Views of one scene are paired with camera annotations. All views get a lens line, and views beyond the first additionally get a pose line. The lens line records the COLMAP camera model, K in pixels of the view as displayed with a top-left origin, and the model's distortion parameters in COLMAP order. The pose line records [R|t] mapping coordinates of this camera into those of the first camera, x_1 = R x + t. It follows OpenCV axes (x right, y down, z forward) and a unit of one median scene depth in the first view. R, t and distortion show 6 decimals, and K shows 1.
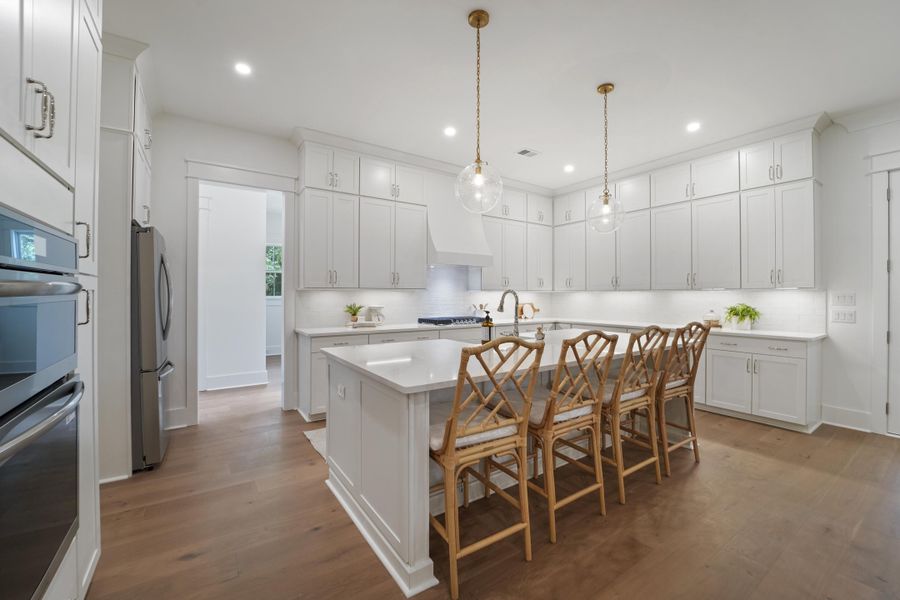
lens RADIAL K [[368.1, 0, 450.9], [0, 368.1, 293.1], [0, 0, 1]] dist [-0.022469, 0.001251]
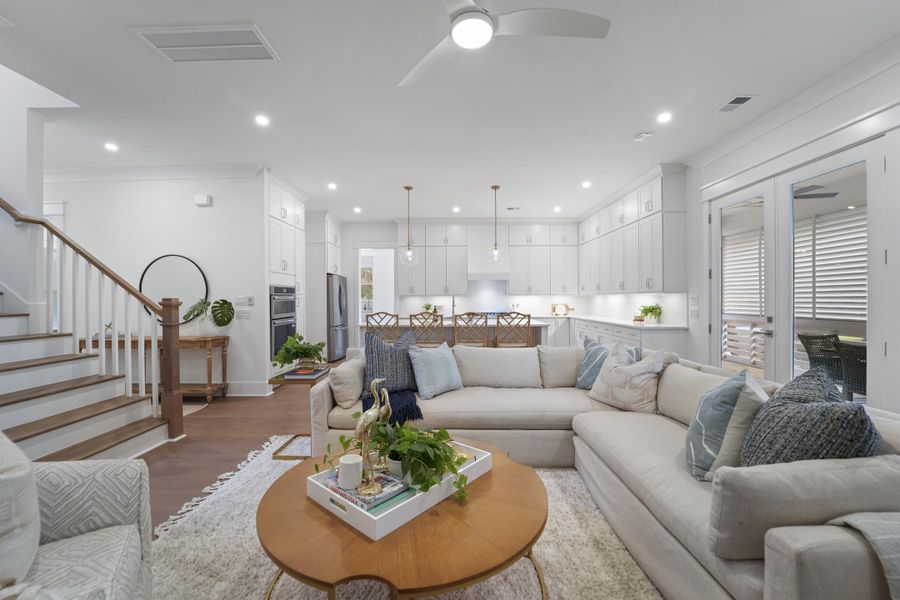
lens RADIAL K [[368.1, 0, 448.1], [0, 368.1, 299.6], [0, 0, 1]] dist [-0.022469, 0.001251]
pose [[0.815708, -0.005303, -0.578440, 1.177283], [0.010022, 0.999937, 0.004965, 0.000961], [0.578378, -0.009847, 0.815710, -0.609026]]
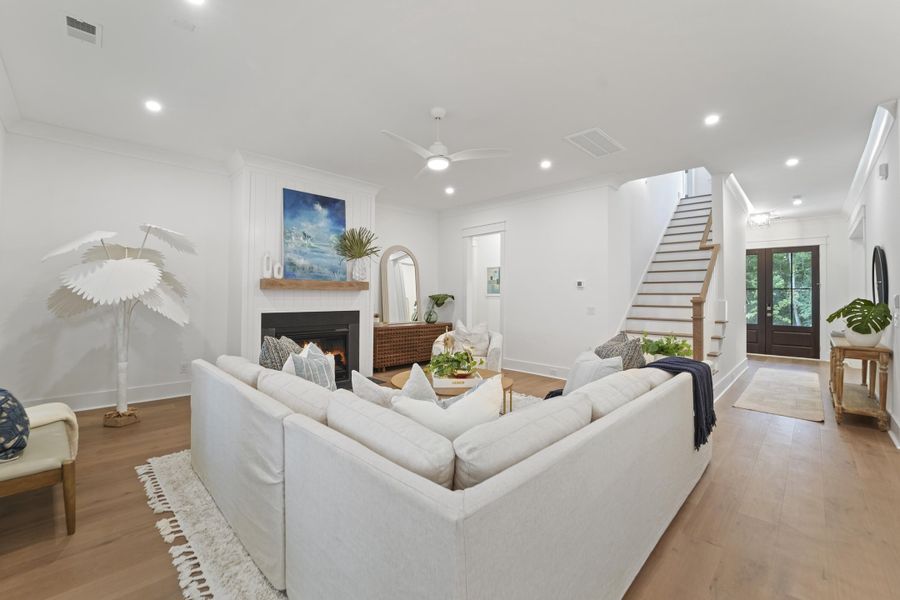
lens RADIAL K [[368.1, 0, 450.7], [0, 368.1, 292.7], [0, 0, 1]] dist [-0.022469, 0.001251]
pose [[-0.984045, -0.012078, -0.177511, 1.059032], [-0.008962, 0.999792, -0.018340, 0.009768], [0.177696, -0.016457, -0.983948, 0.823810]]
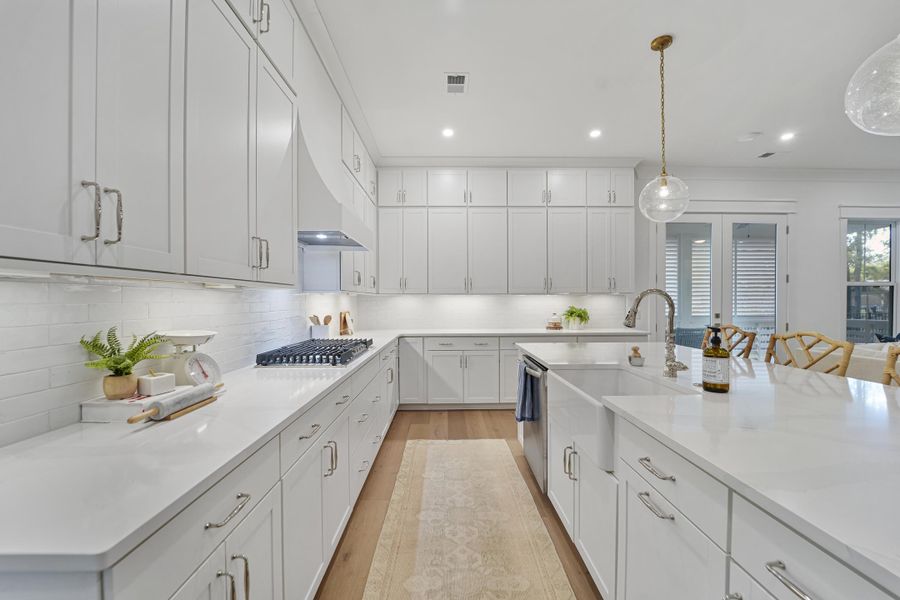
lens RADIAL K [[368.1, 0, 447.1], [0, 368.1, 303.0], [0, 0, 1]] dist [-0.022469, 0.001251]
pose [[0.558373, -0.010321, 0.829526, -0.458034], [-0.001300, 0.999910, 0.013316, 0.004199], [-0.829589, -0.008514, 0.558310, 0.849299]]
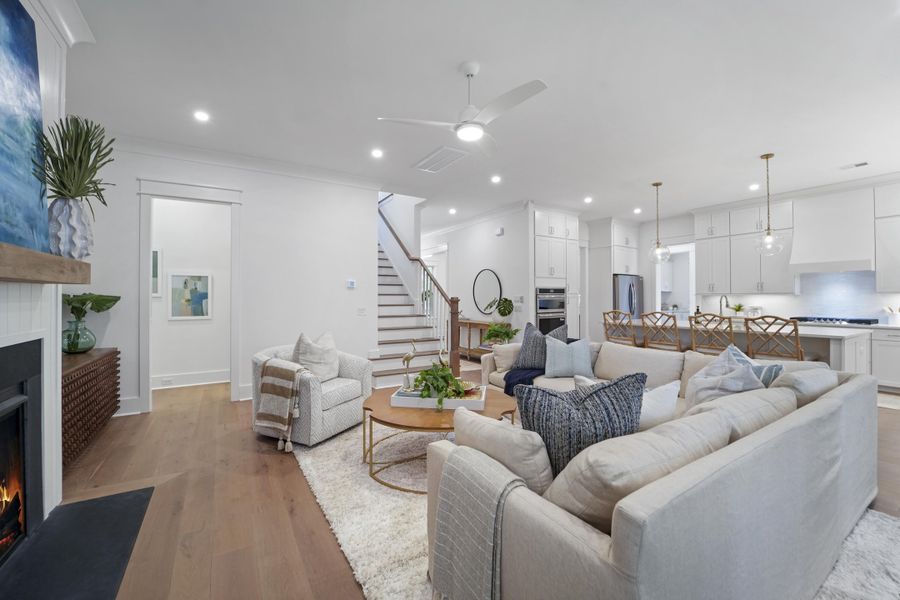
lens RADIAL K [[368.1, 0, 450.5], [0, 368.1, 296.0], [0, 0, 1]] dist [-0.022469, 0.001251]
pose [[-0.052904, -0.008817, -0.998561, 1.732527], [0.004811, 0.999947, -0.009084, 0.004359], [0.998588, -0.005284, -0.052859, -0.172597]]
